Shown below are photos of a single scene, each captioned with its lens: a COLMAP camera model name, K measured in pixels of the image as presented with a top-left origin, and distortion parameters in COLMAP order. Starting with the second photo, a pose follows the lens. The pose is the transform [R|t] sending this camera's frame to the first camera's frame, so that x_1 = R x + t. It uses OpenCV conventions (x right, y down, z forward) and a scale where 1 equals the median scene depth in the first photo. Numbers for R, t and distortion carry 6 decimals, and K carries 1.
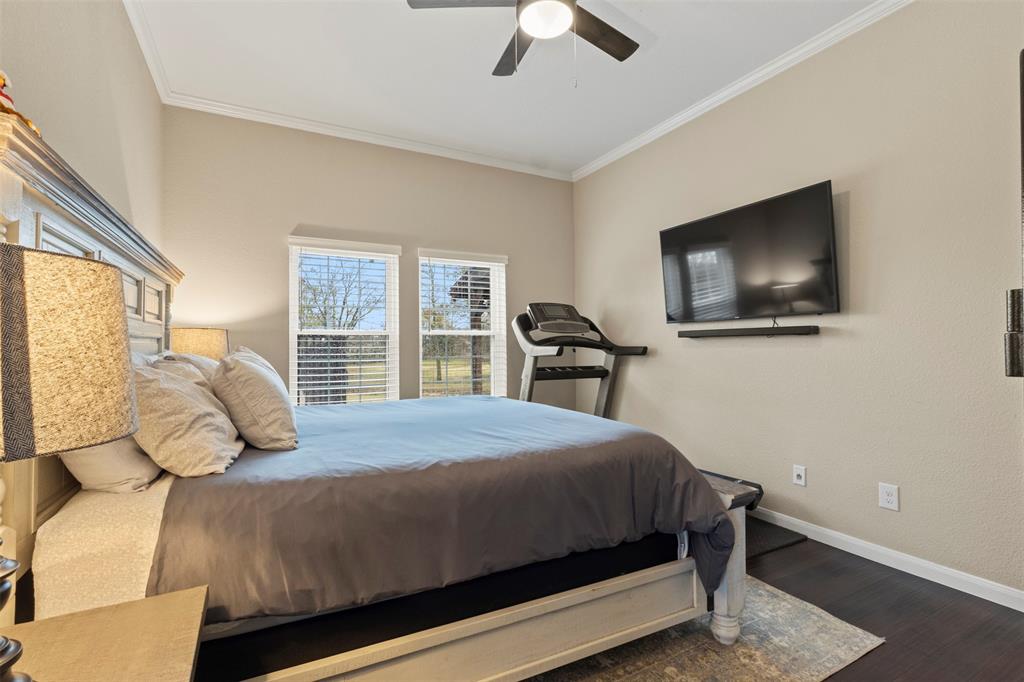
lens RADIAL K [[470.4, 0, 503.7], [0, 470.4, 342.3], [0, 0, 1]] dist [-0.003684, 0.000125]
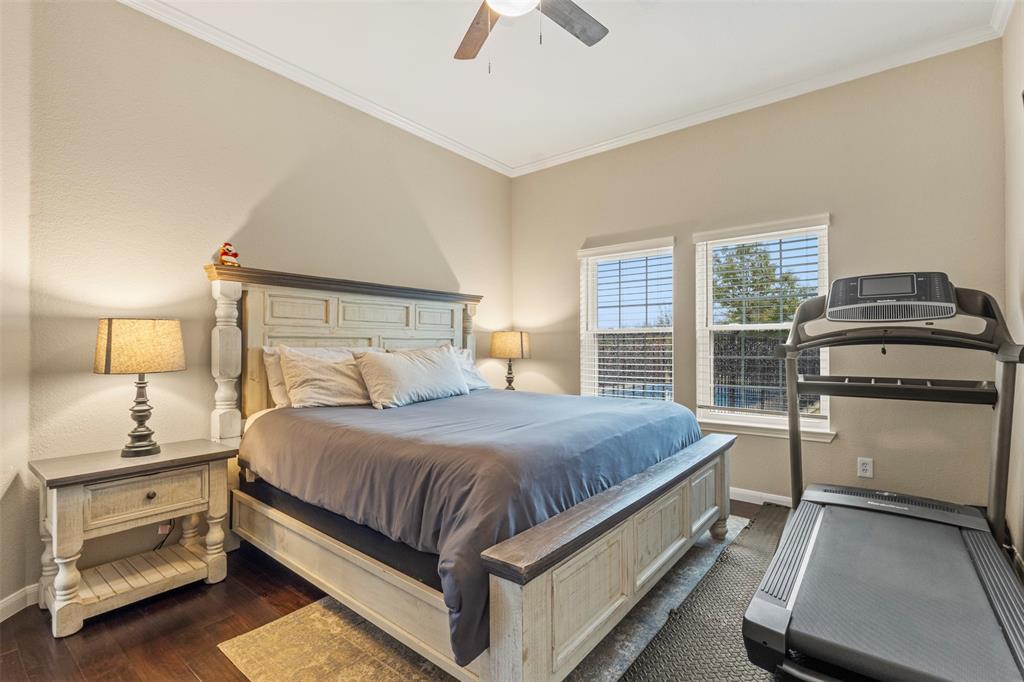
lens RADIAL K [[470.4, 0, 503.7], [0, 470.4, 342.3], [0, 0, 1]] dist [-0.003684, 0.000125]
pose [[0.398237, -0.002176, -0.917280, 0.502678], [0.009186, 0.999957, 0.001616, 0.000973], [0.917236, -0.009070, 0.398240, 0.322573]]
